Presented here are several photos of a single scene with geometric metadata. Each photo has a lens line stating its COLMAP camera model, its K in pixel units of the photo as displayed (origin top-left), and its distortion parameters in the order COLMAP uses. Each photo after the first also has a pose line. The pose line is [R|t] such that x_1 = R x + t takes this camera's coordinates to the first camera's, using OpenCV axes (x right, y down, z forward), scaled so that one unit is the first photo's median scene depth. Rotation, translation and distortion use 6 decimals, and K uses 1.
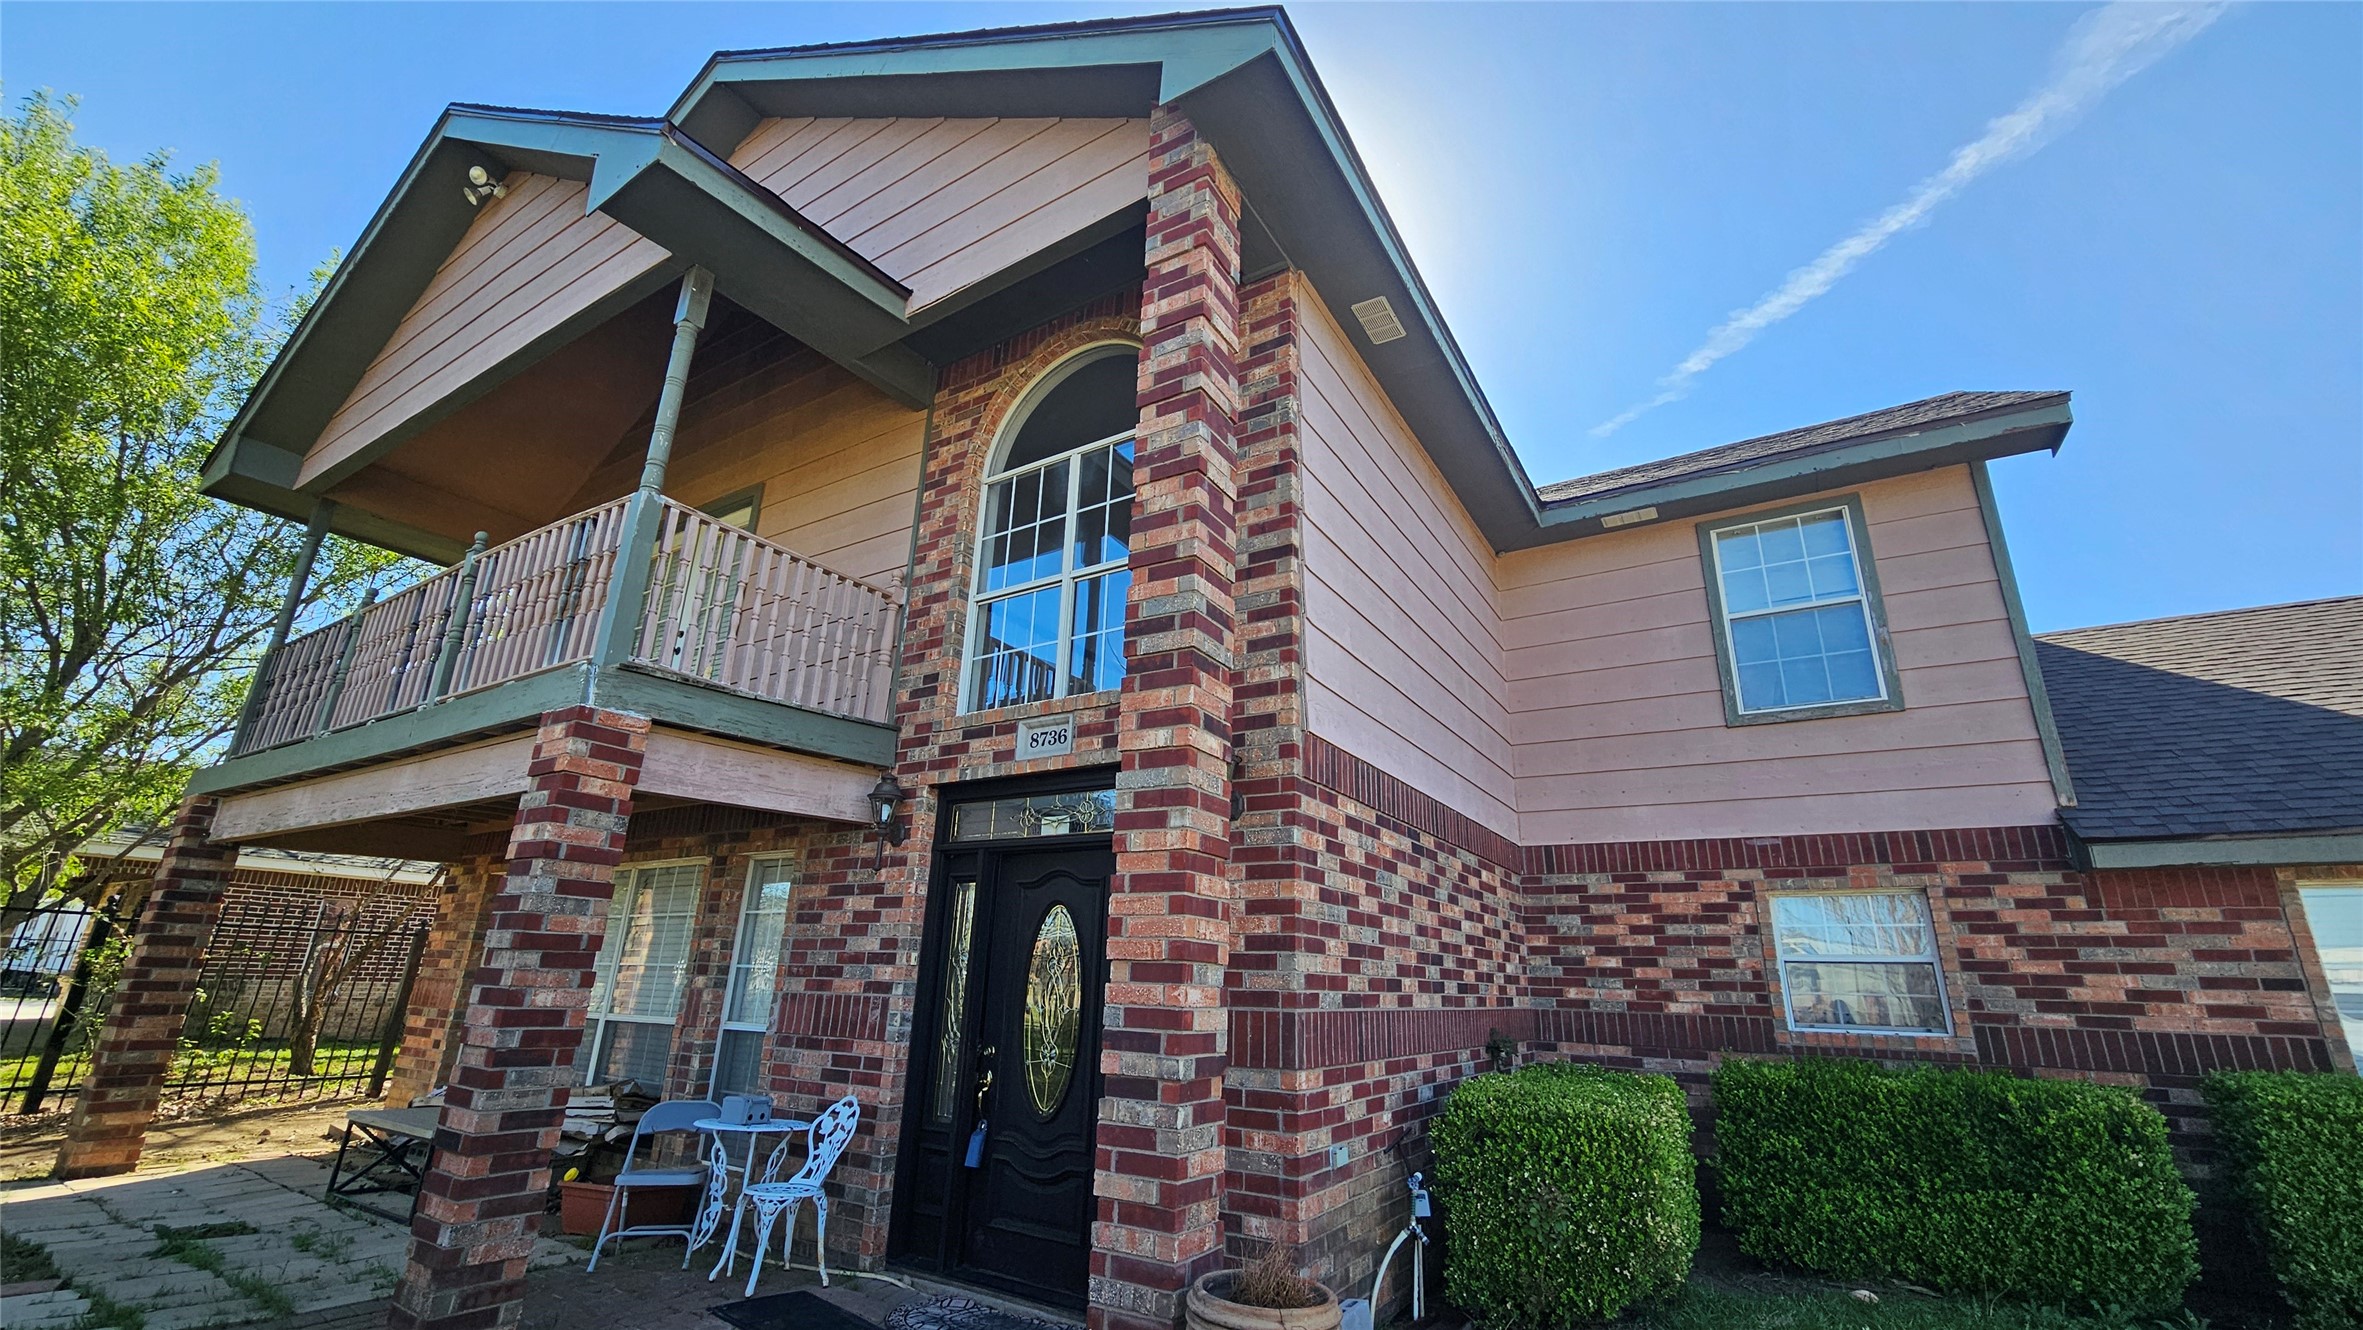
lens RADIAL K [[969.2, 0, 1178.2], [0, 969.2, 661.8], [0, 0, 1]] dist [-0.002220, 0.000994]
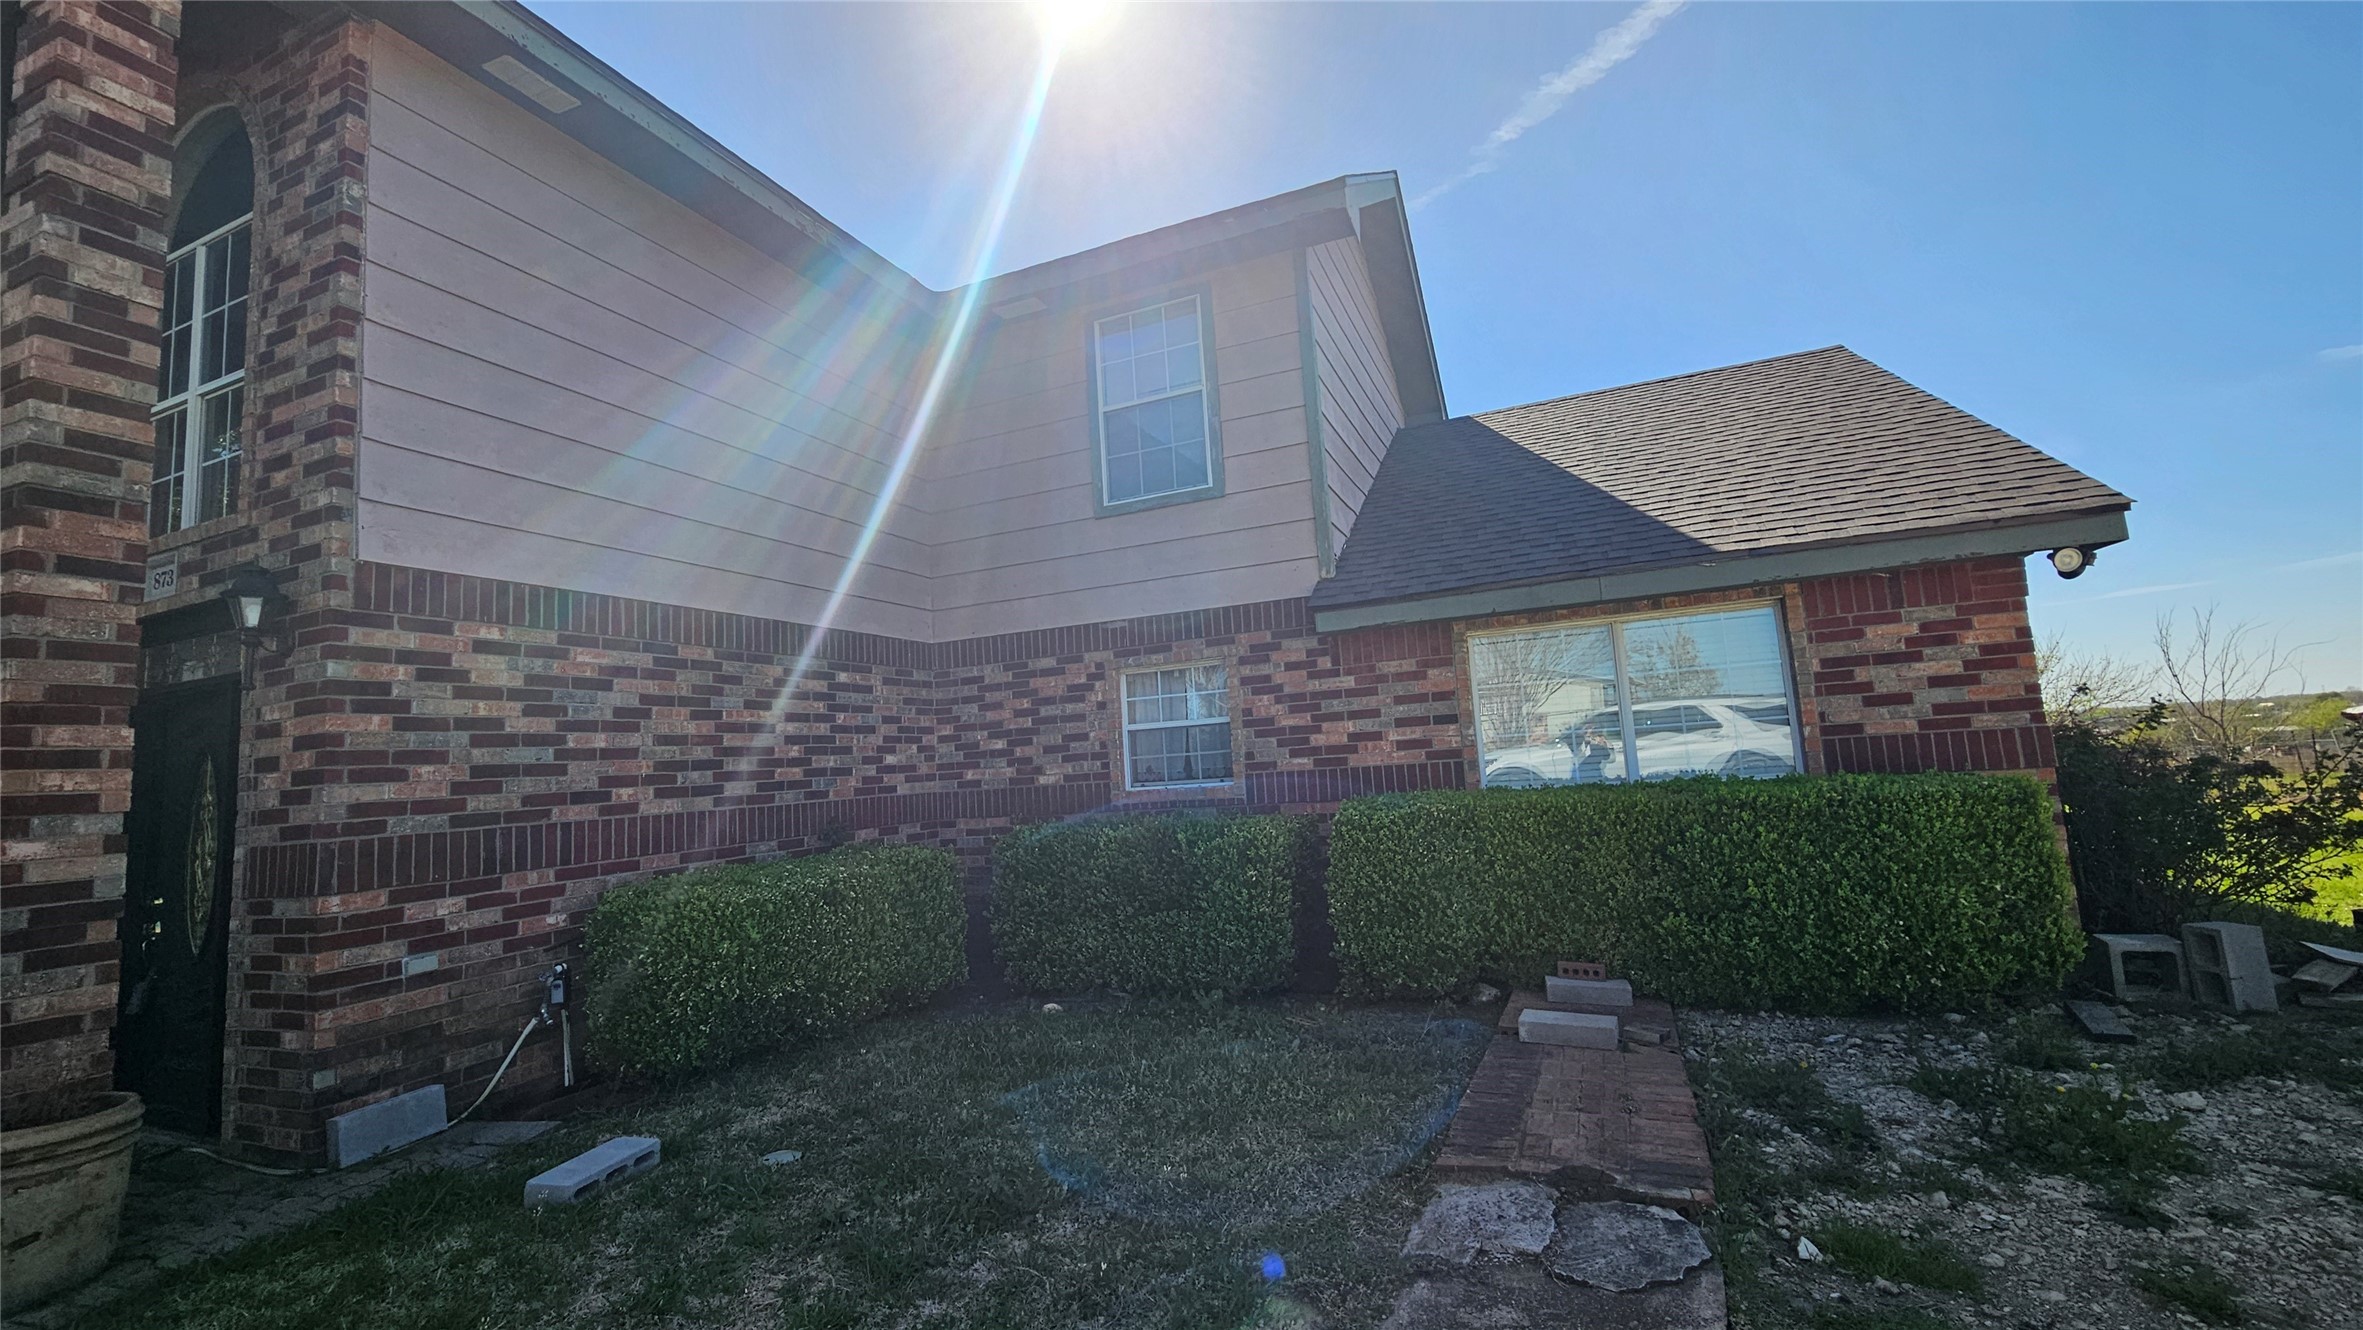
lens RADIAL K [[969.2, 0, 1176.8], [0, 969.2, 658.6], [0, 0, 1]] dist [-0.002220, 0.000994]
pose [[0.982789, -0.075862, 0.168437, 0.579324], [0.039254, 0.976726, 0.210870, -0.002419], [-0.180514, -0.200629, 0.962893, -0.065240]]
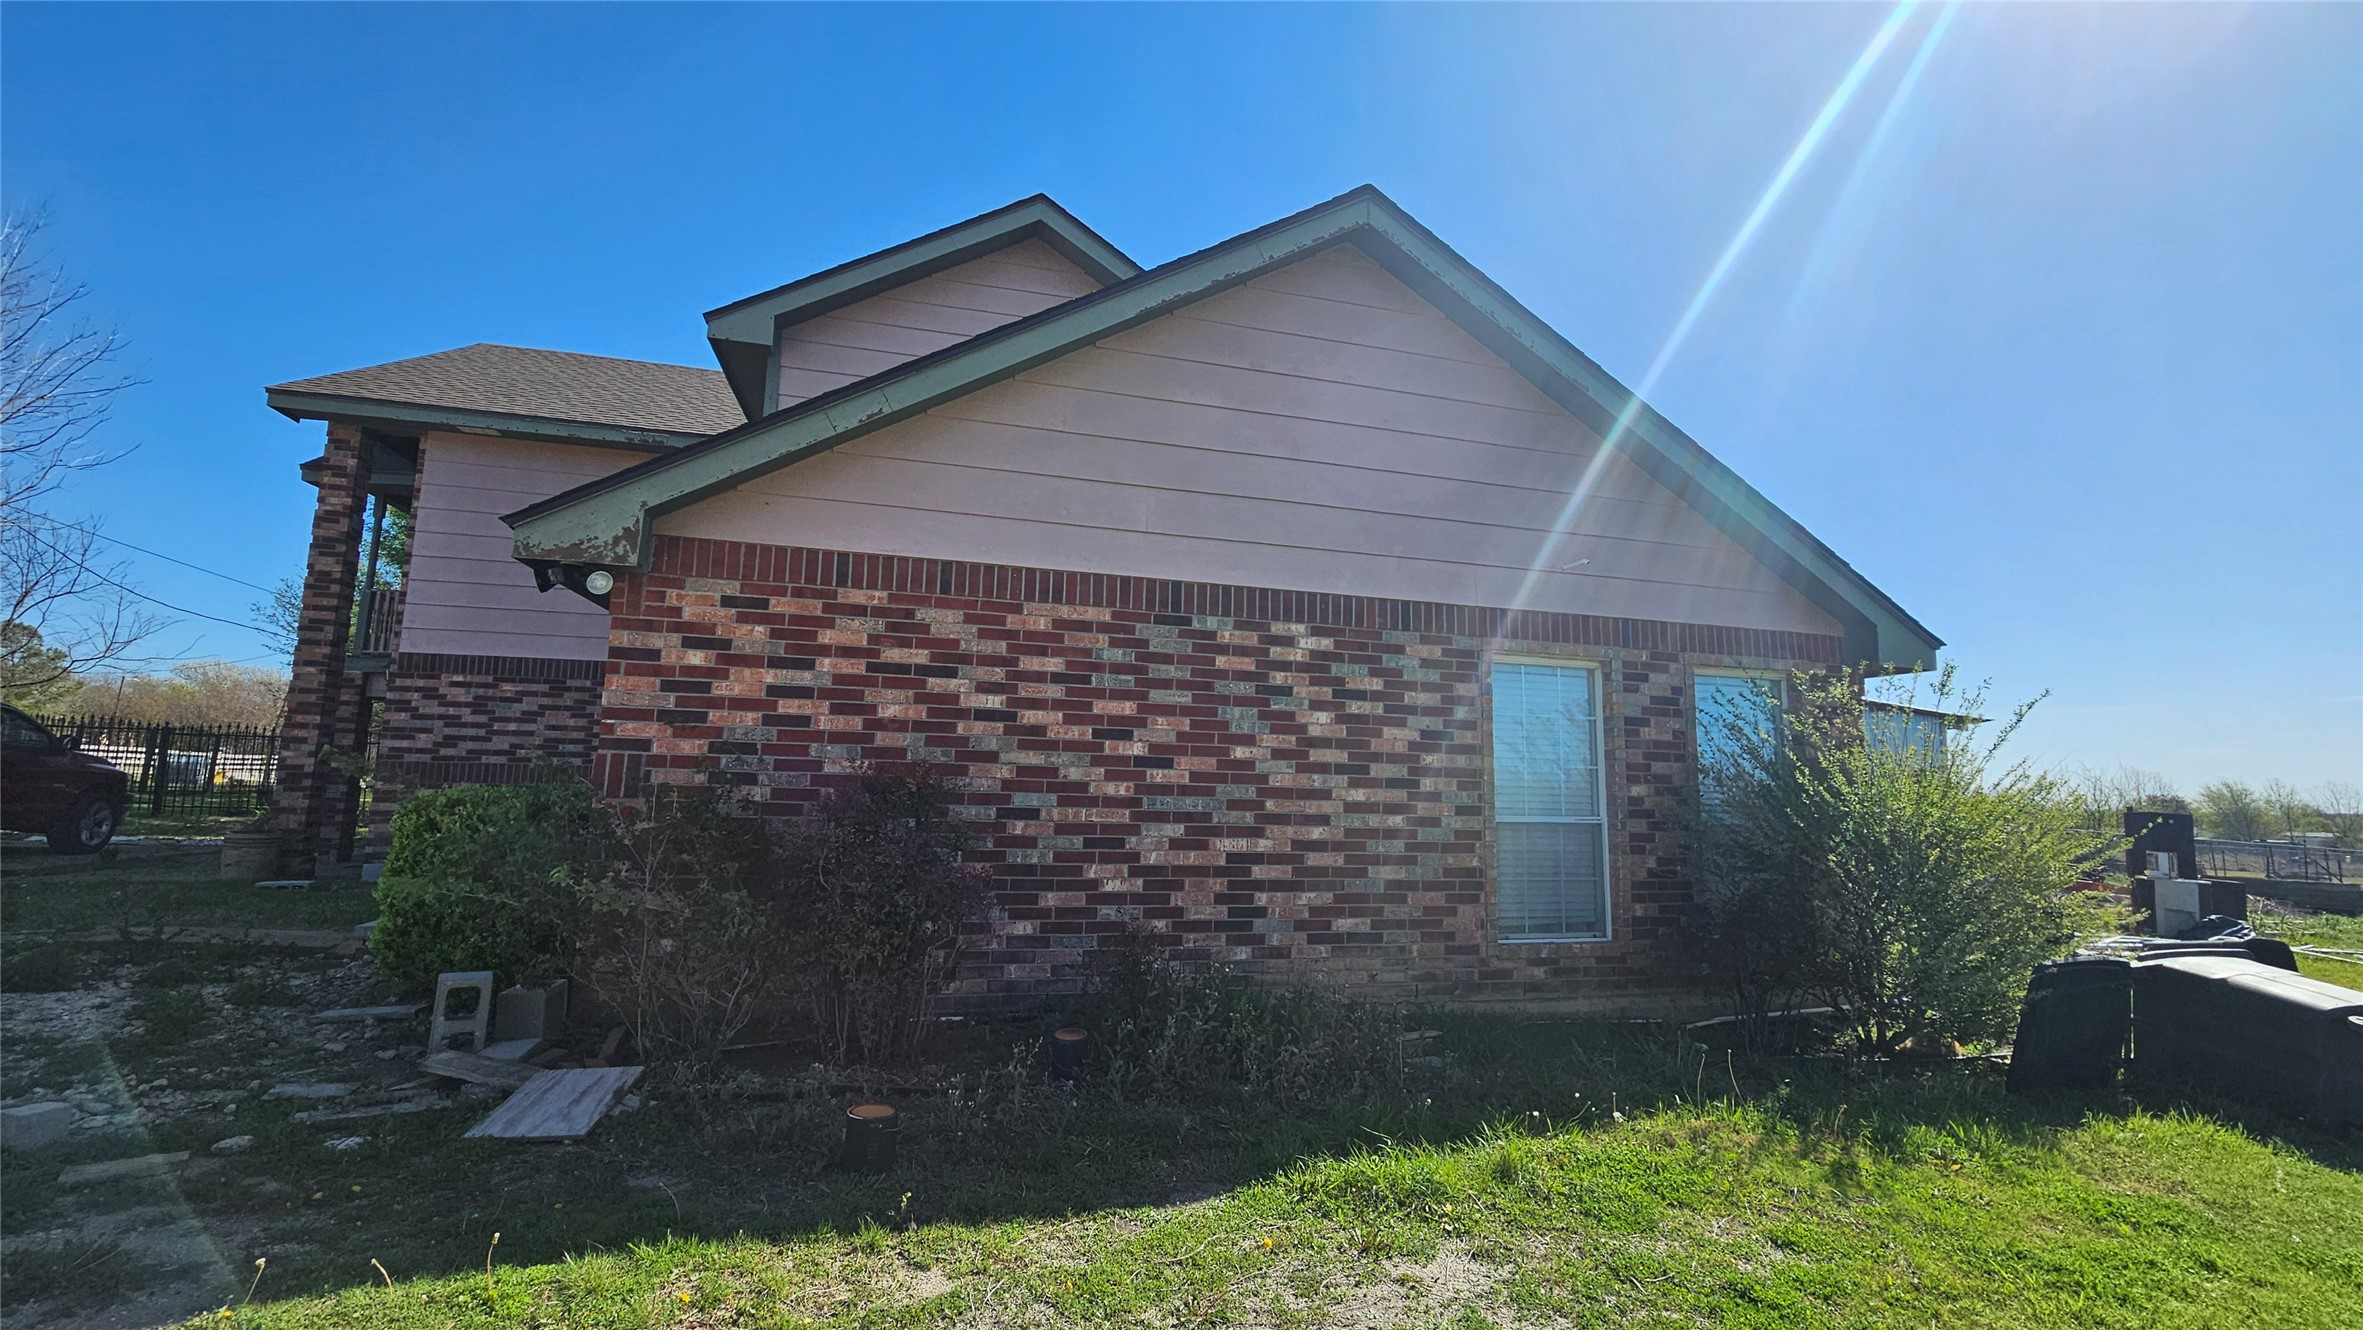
lens RADIAL K [[969.2, 0, 1181.4], [0, 969.2, 661.8], [0, 0, 1]] dist [-0.002220, 0.000994]
pose [[0.728737, -0.103018, -0.677001, 2.455432], [0.217395, 0.972283, 0.086058, 0.239152], [0.649371, -0.209891, 0.730933, 0.374324]]
